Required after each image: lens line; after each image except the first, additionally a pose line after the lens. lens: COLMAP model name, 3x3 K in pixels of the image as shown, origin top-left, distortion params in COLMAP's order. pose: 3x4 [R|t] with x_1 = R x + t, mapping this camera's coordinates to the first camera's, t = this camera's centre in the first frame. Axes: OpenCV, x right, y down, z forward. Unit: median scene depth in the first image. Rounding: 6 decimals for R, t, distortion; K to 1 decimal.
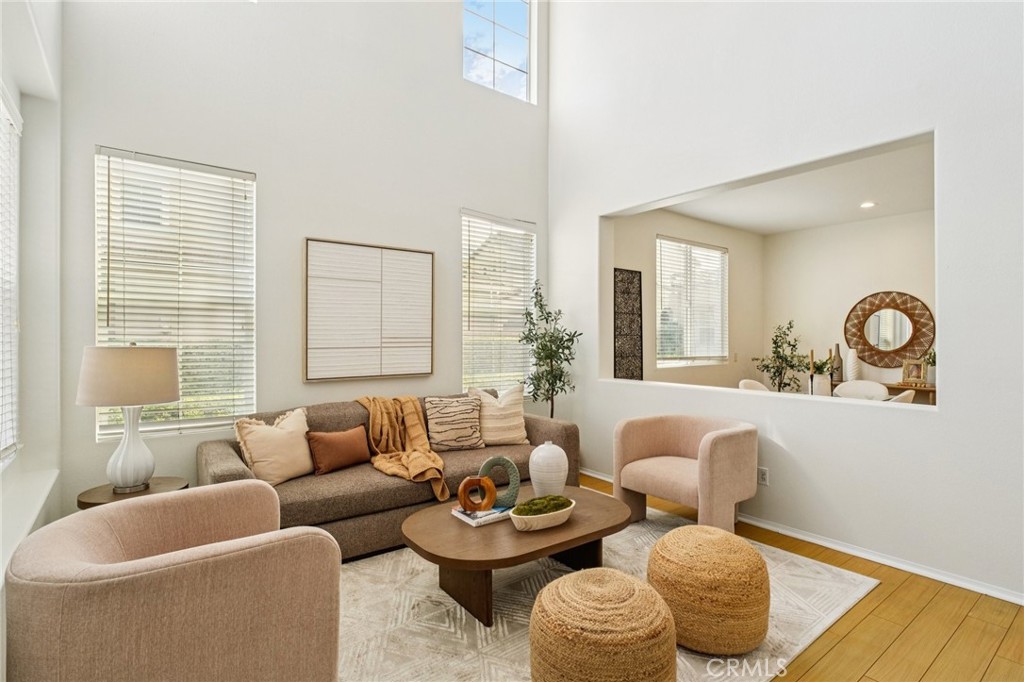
lens RADIAL K [[502.7, 0, 512.8], [0, 502.7, 337.8], [0, 0, 1]] dist [0.000434, 0.000080]
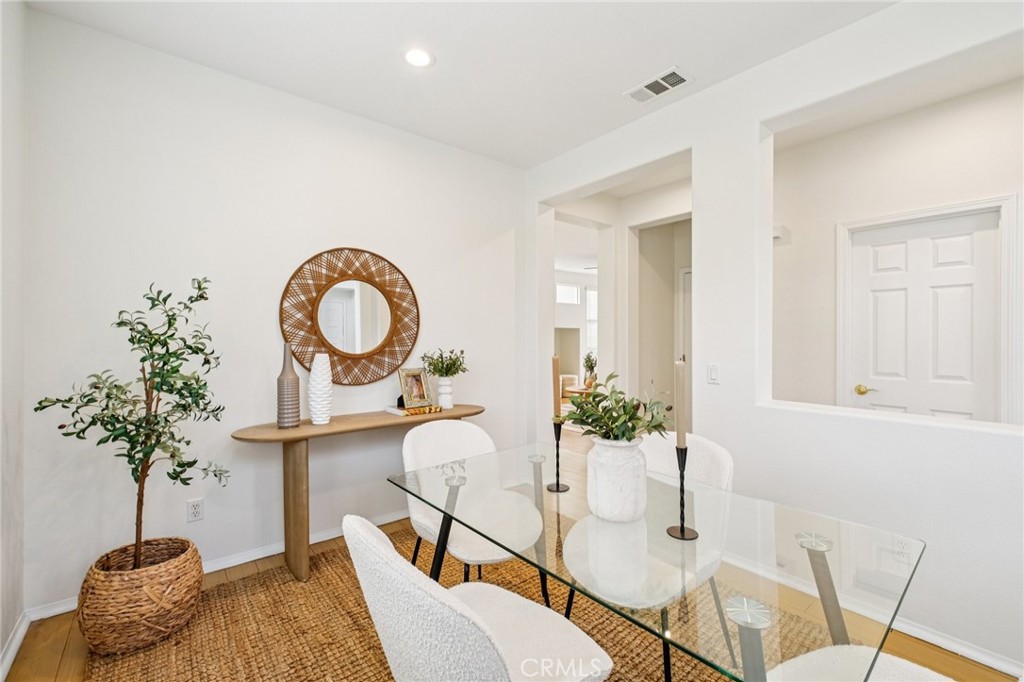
lens RADIAL K [[430.7, 0, 511.6], [0, 430.7, 342.6], [0, 0, 1]] dist [-0.003519, 0.000641]
pose [[-0.044090, -0.007049, 0.999003, 0.256757], [0.000772, 0.999975, 0.007090, 0.008823], [-0.999027, 0.001084, -0.044084, 0.841523]]
